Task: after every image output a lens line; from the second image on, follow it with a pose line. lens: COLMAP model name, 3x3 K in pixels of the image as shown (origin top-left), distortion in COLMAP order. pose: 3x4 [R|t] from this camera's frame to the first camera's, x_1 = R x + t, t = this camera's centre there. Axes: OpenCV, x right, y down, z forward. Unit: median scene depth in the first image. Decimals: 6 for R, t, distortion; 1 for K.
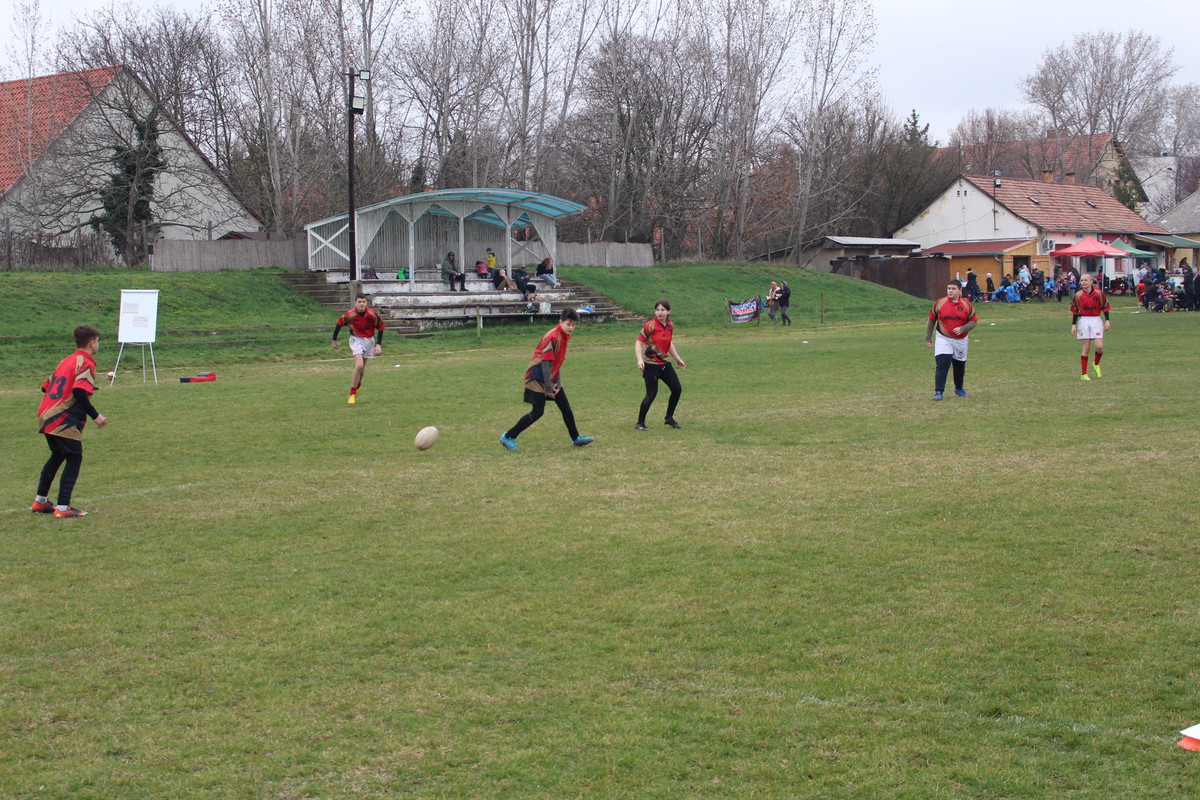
lens RADIAL K [[1958.5, 0, 600.7], [0, 1958.5, 400.2], [0, 0, 1]] dist [-0.024398, 0.125859]
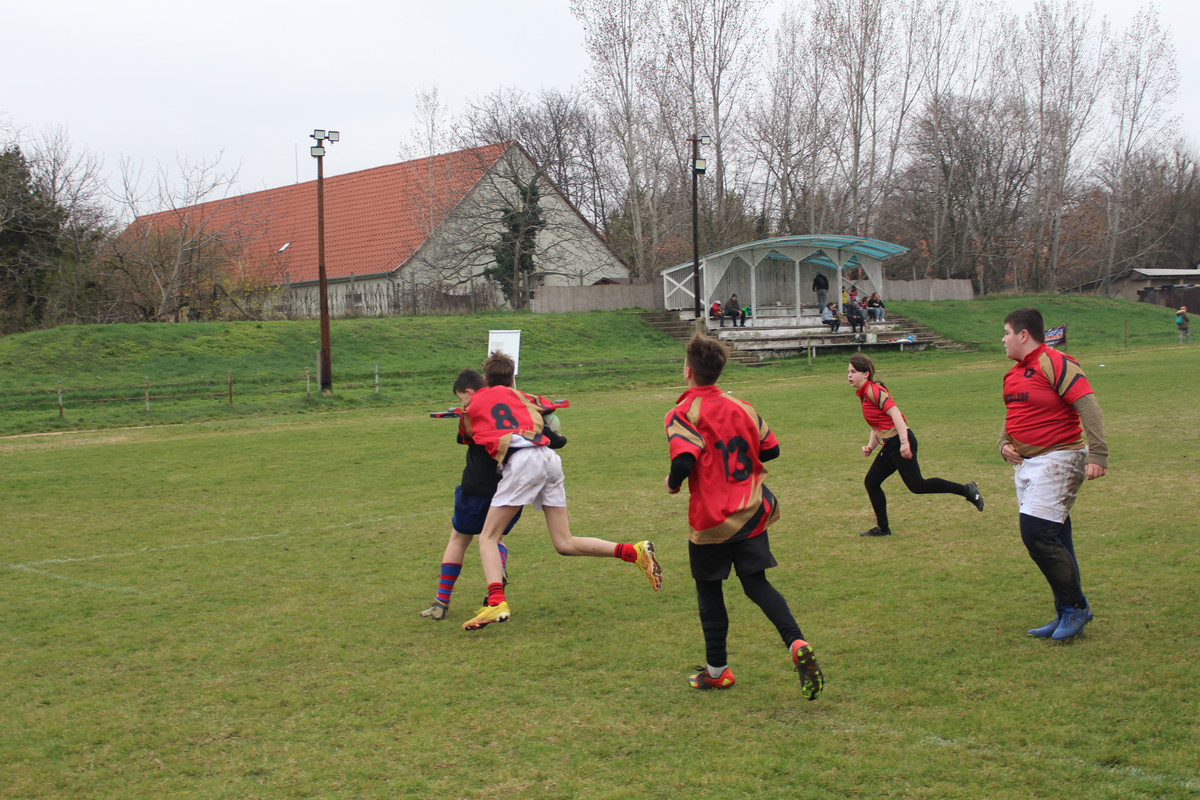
lens RADIAL K [[1673.7, 0, 598.8], [0, 1673.7, 413.1], [0, 0, 1]] dist [-0.066035, 0.105512]
pose [[0.978369, -0.009598, -0.206646, 0.015449], [0.009043, 0.999953, -0.003626, -0.001531], [0.206671, 0.001679, 0.978409, 0.017526]]
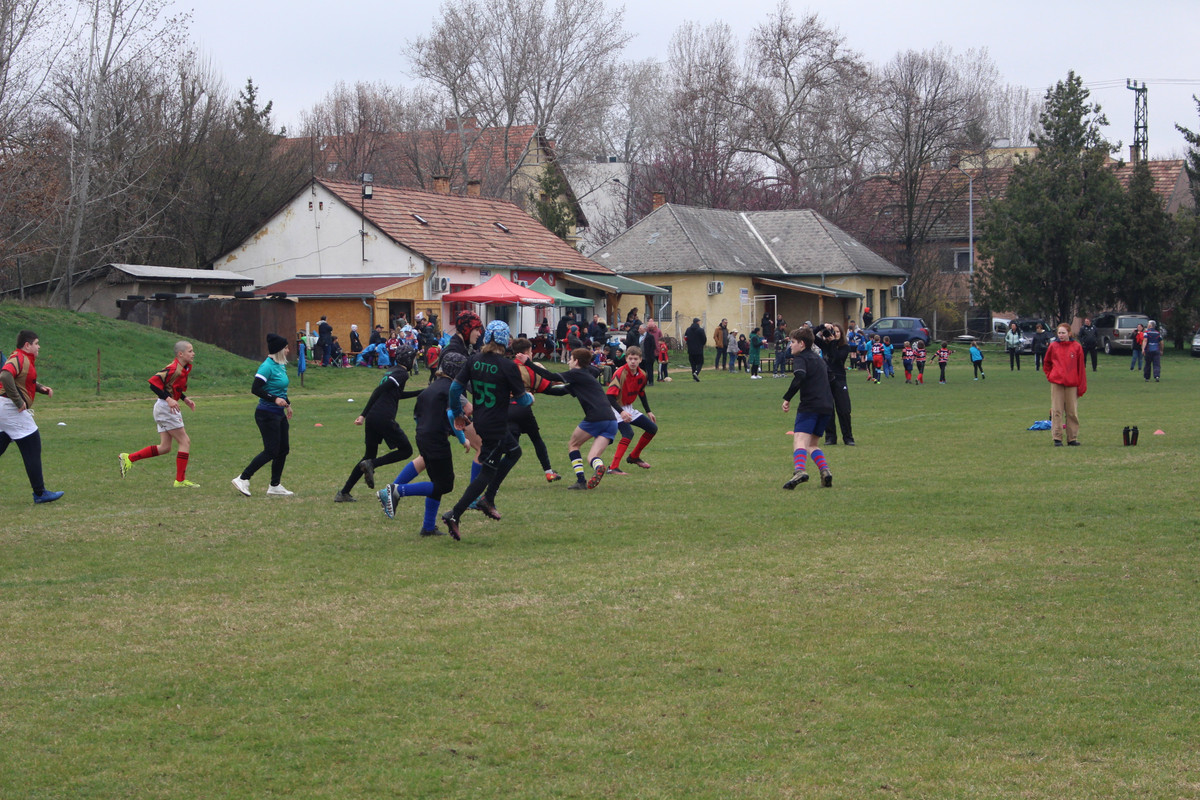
lens RADIAL K [[2916.3, 0, 589.6], [0, 2916.3, 414.5], [0, 0, 1]] dist [0.050166, 0.058193]
pose [[0.963838, 0.012785, 0.266183, 0.010717], [-0.004128, 0.999445, -0.033056, -0.000864], [-0.266458, 0.030761, 0.963356, 0.007092]]
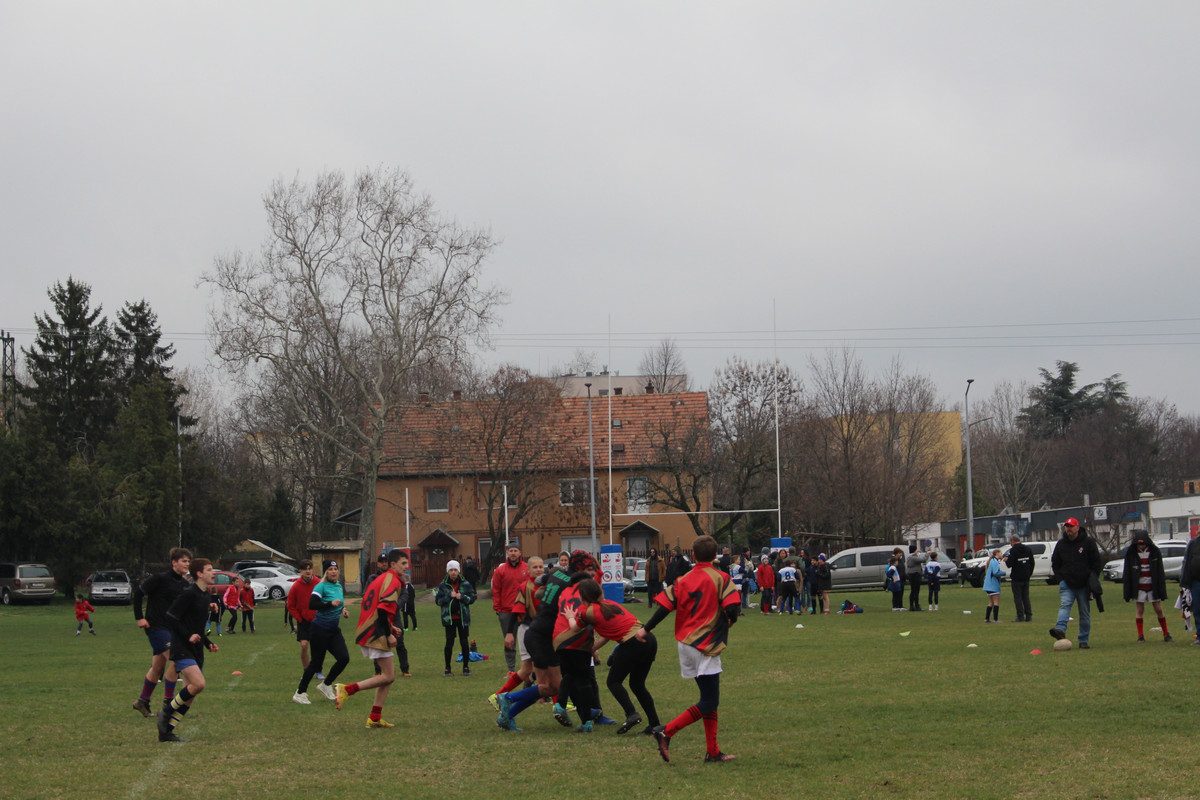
lens RADIAL K [[2916.3, 0, 589.6], [0, 2916.3, 414.5], [0, 0, 1]] dist [0.050166, 0.058193]
pose [[0.737403, 0.042804, 0.674096, -0.121143], [0.044110, 0.992808, -0.111294, -0.000551], [-0.674011, 0.111803, 0.730211, 0.095495]]
